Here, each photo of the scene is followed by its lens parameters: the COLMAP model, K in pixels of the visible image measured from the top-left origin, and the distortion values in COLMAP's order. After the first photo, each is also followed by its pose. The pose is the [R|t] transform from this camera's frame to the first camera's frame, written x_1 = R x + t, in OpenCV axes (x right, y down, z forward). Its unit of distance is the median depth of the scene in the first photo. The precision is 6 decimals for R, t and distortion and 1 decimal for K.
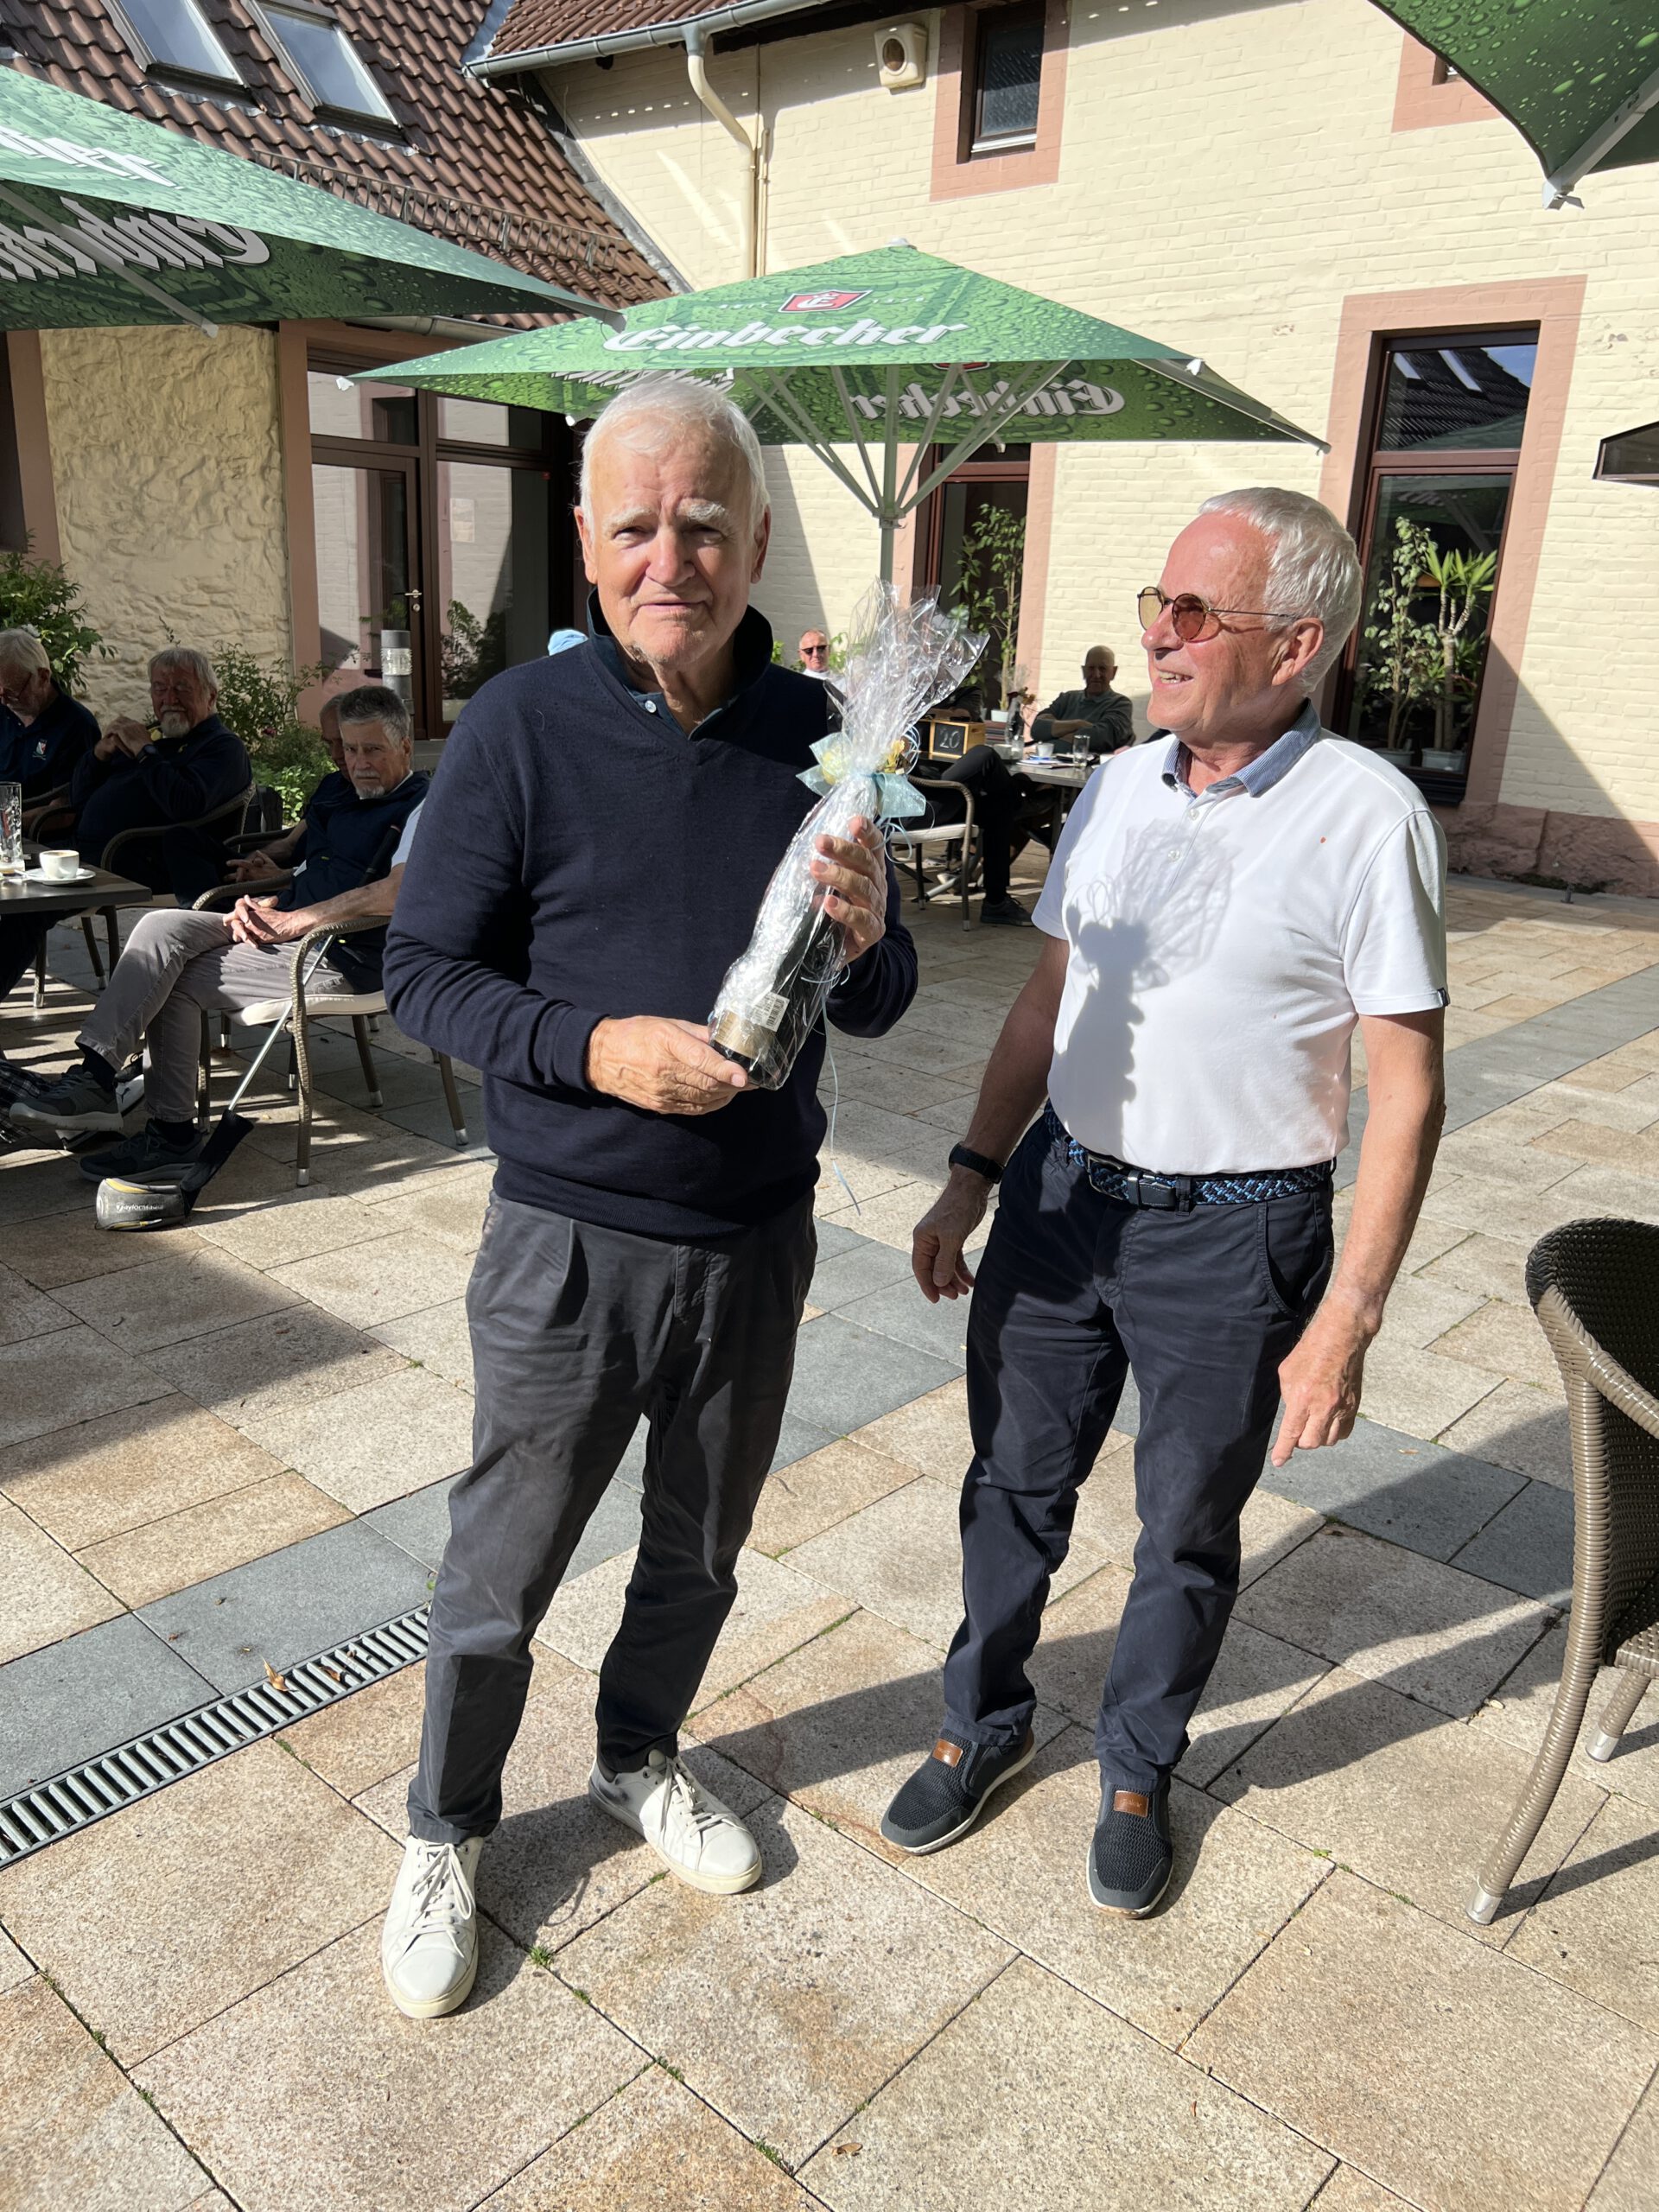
lens RADIAL K [[1670.9, 0, 819.0], [0, 1670.9, 1115.1], [0, 0, 1]] dist [0.042085, -0.042158]
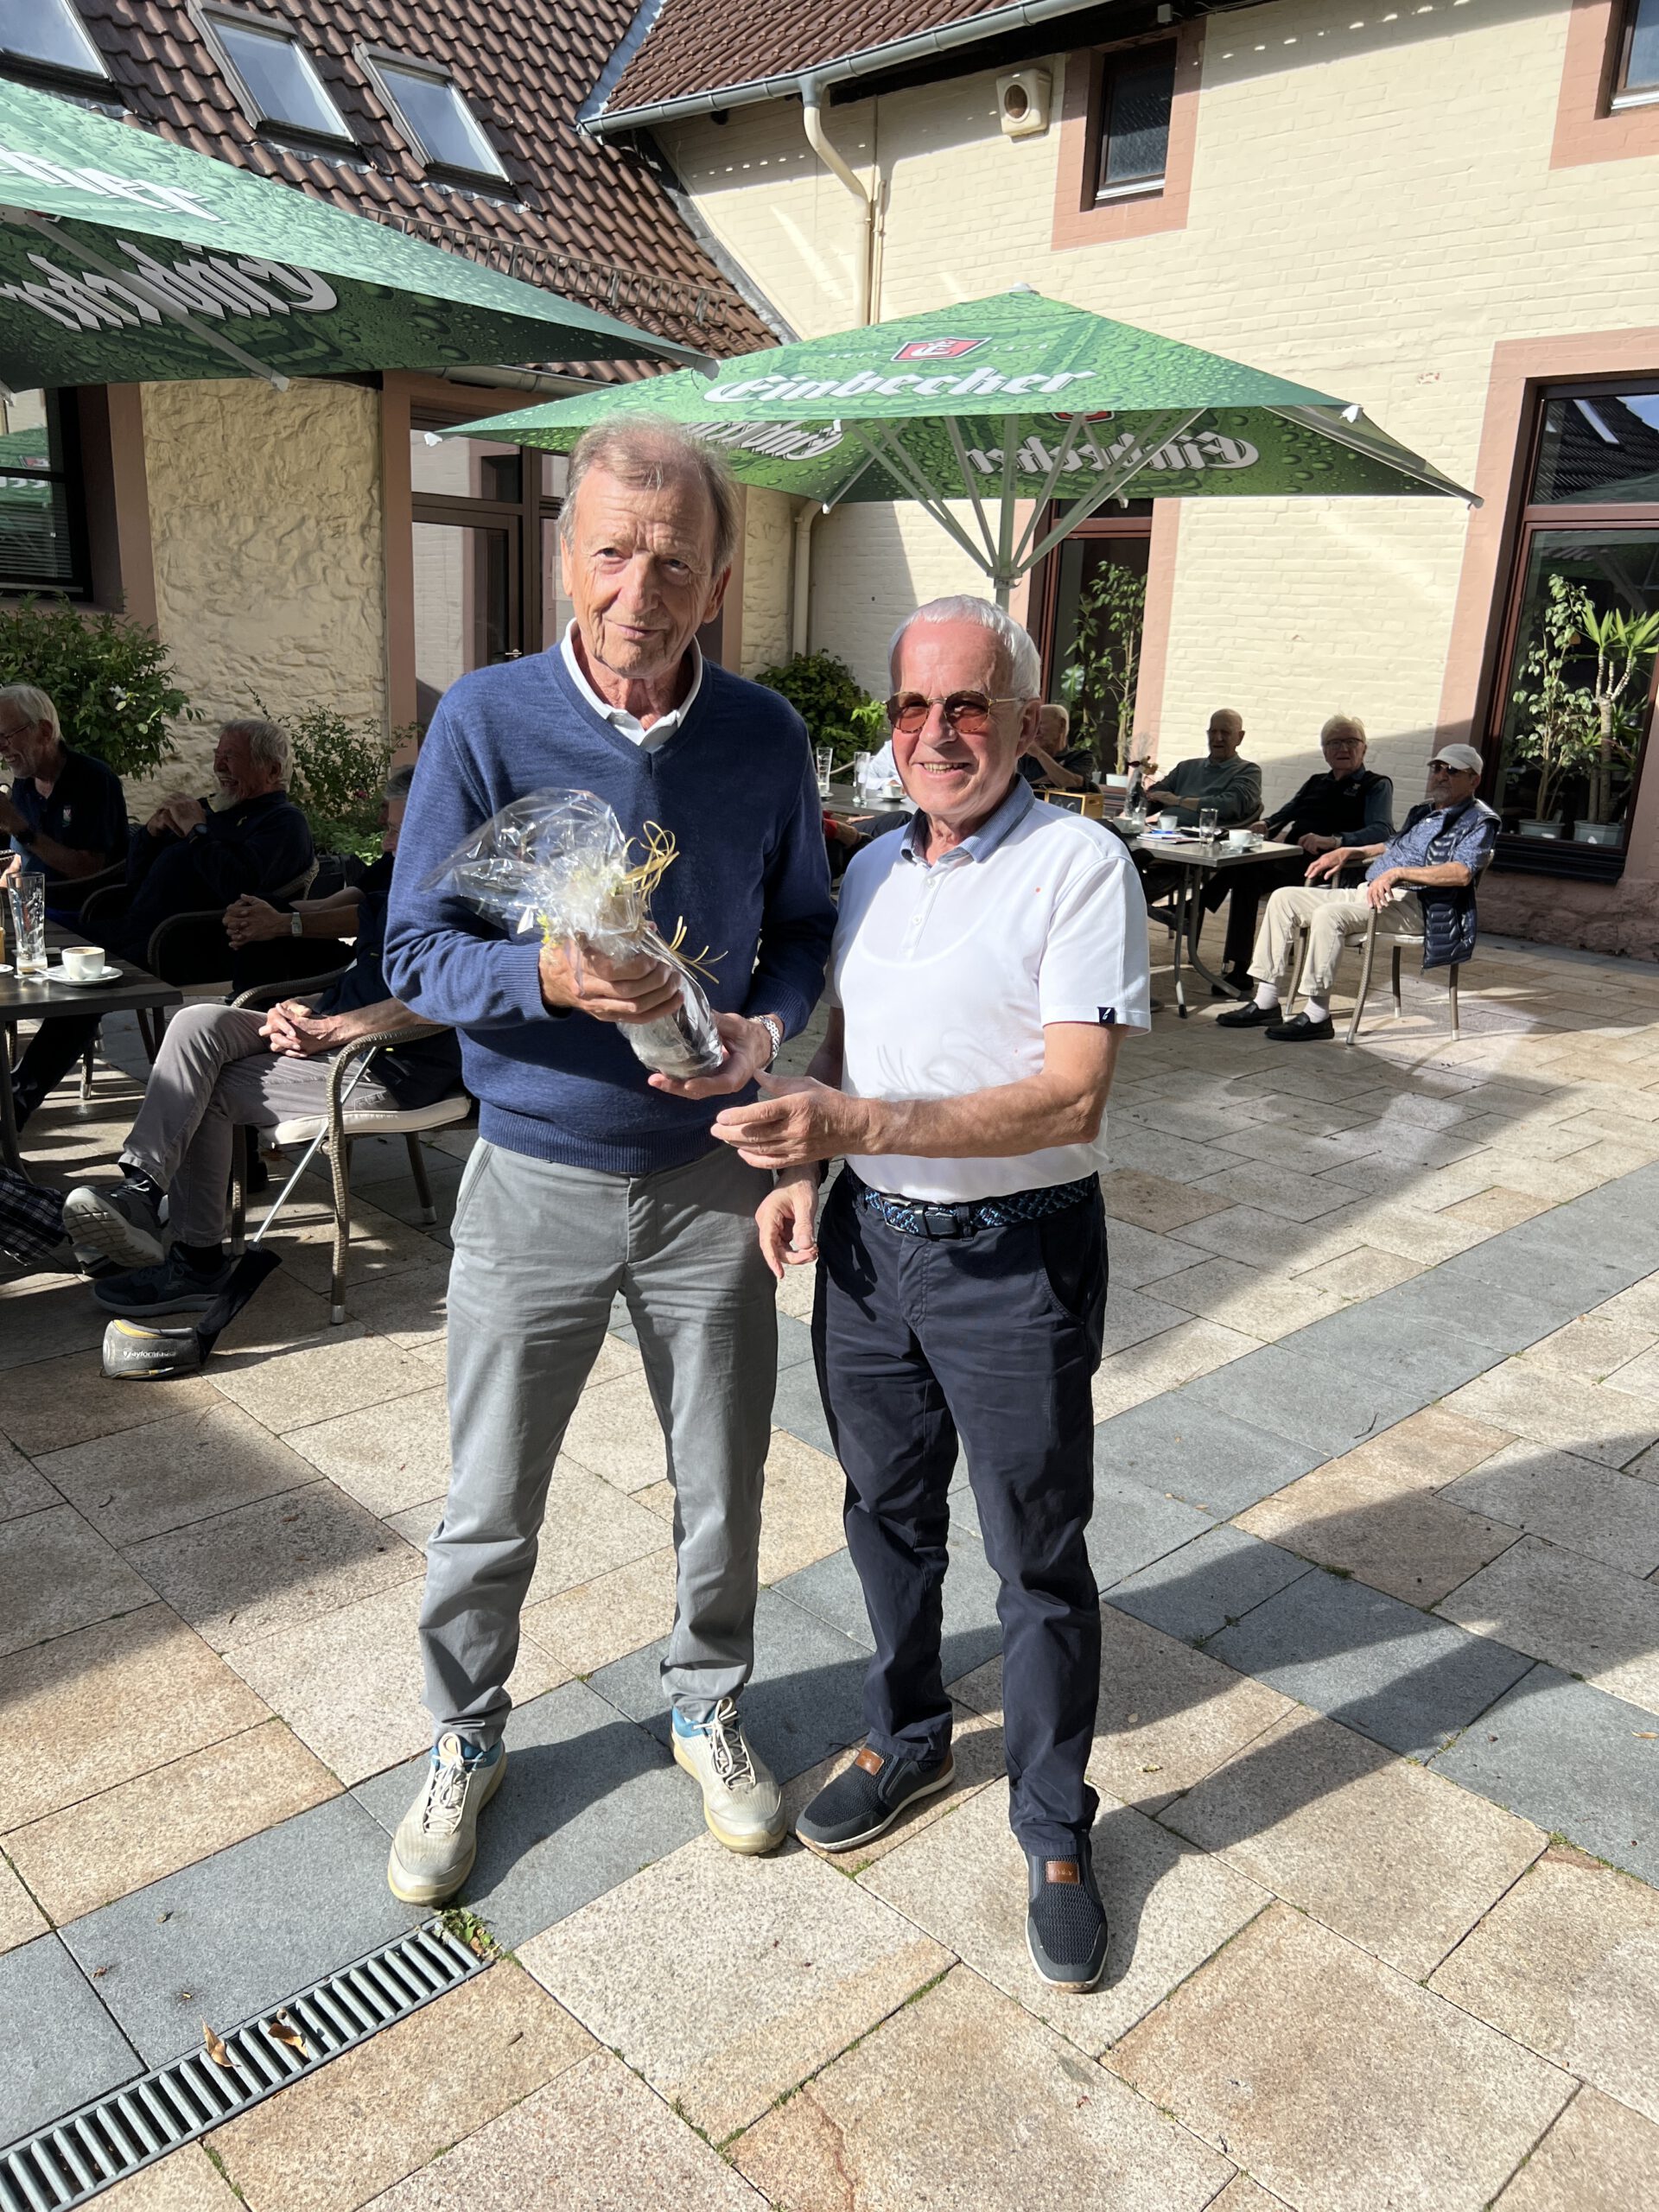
lens RADIAL K [[1678.2, 0, 821.0], [0, 1678.2, 1117.1], [0, 0, 1]] dist [0.025309, -0.007987]
pose [[0.998123, 0.018052, -0.058525, -0.000164], [-0.019730, 0.999407, -0.028227, -0.019794], [0.057981, 0.029329, 0.997887, 0.049327]]
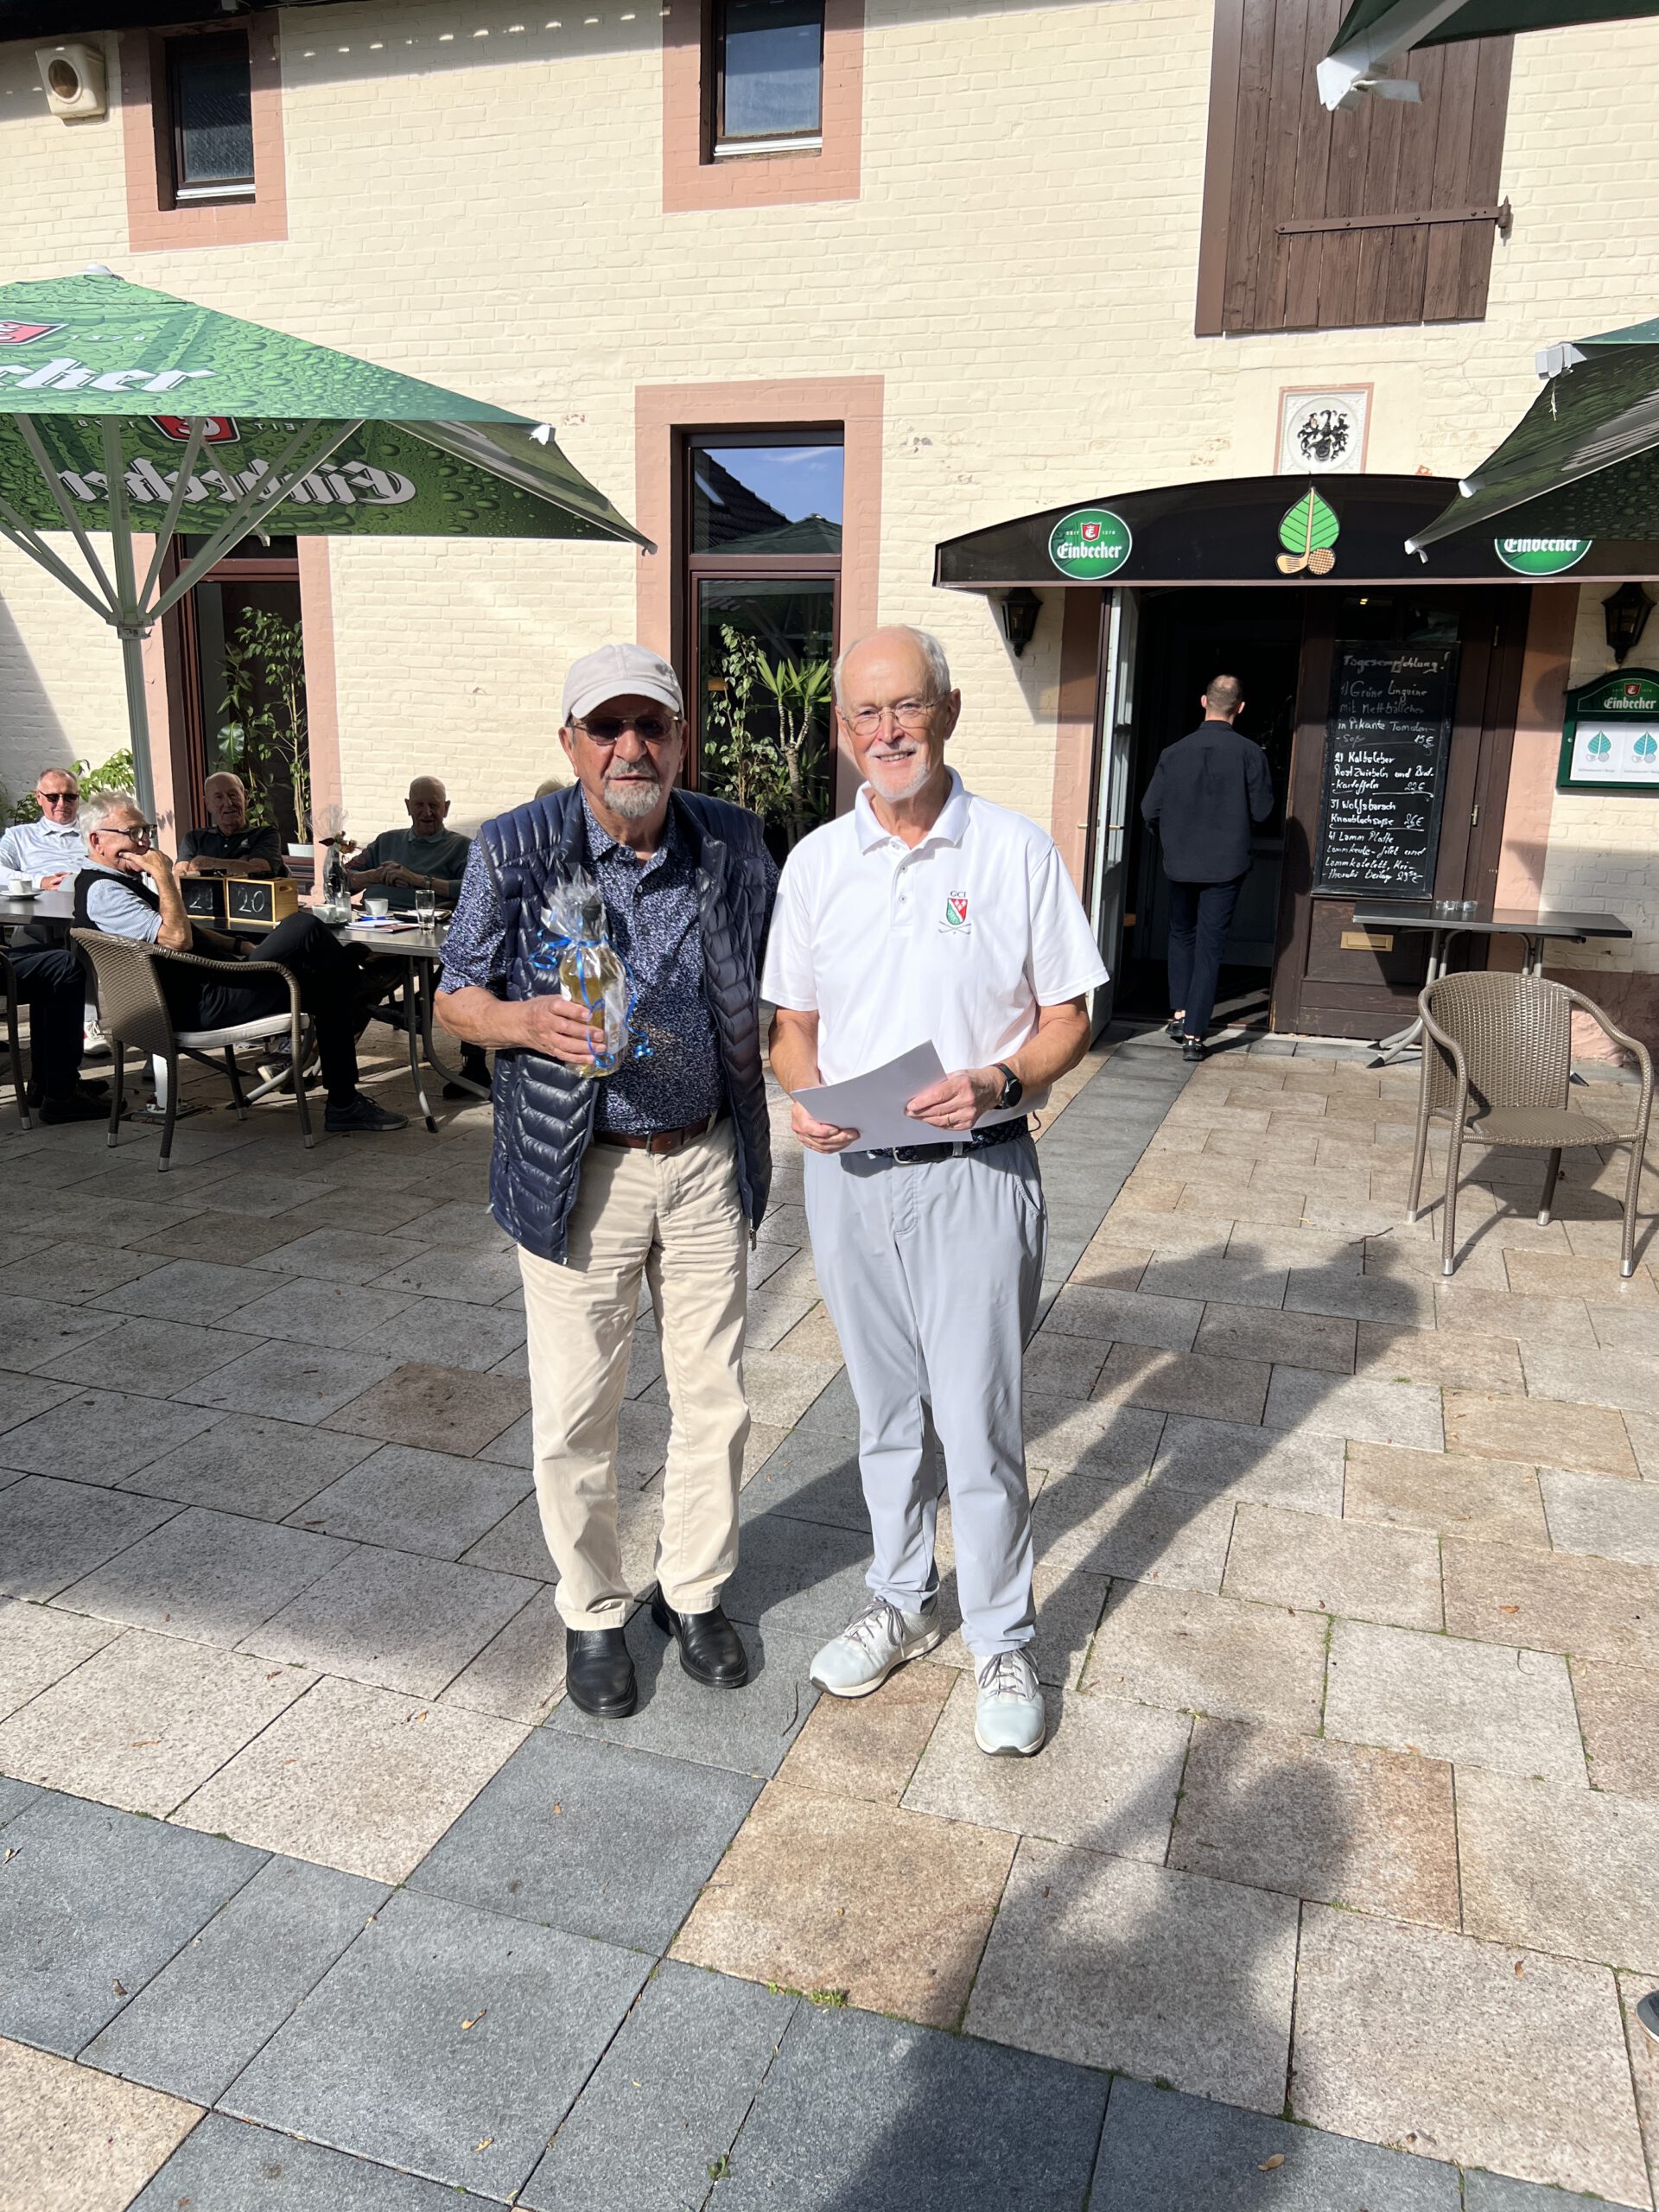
lens RADIAL K [[1670.9, 0, 819.0], [0, 1670.9, 1115.1], [0, 0, 1]] dist [0.042085, -0.042158]
pose [[0.914482, -0.116683, 0.387437, 0.003909], [0.137684, 0.990114, -0.026790, -0.055526], [-0.380481, 0.077842, 0.921507, 0.149329]]
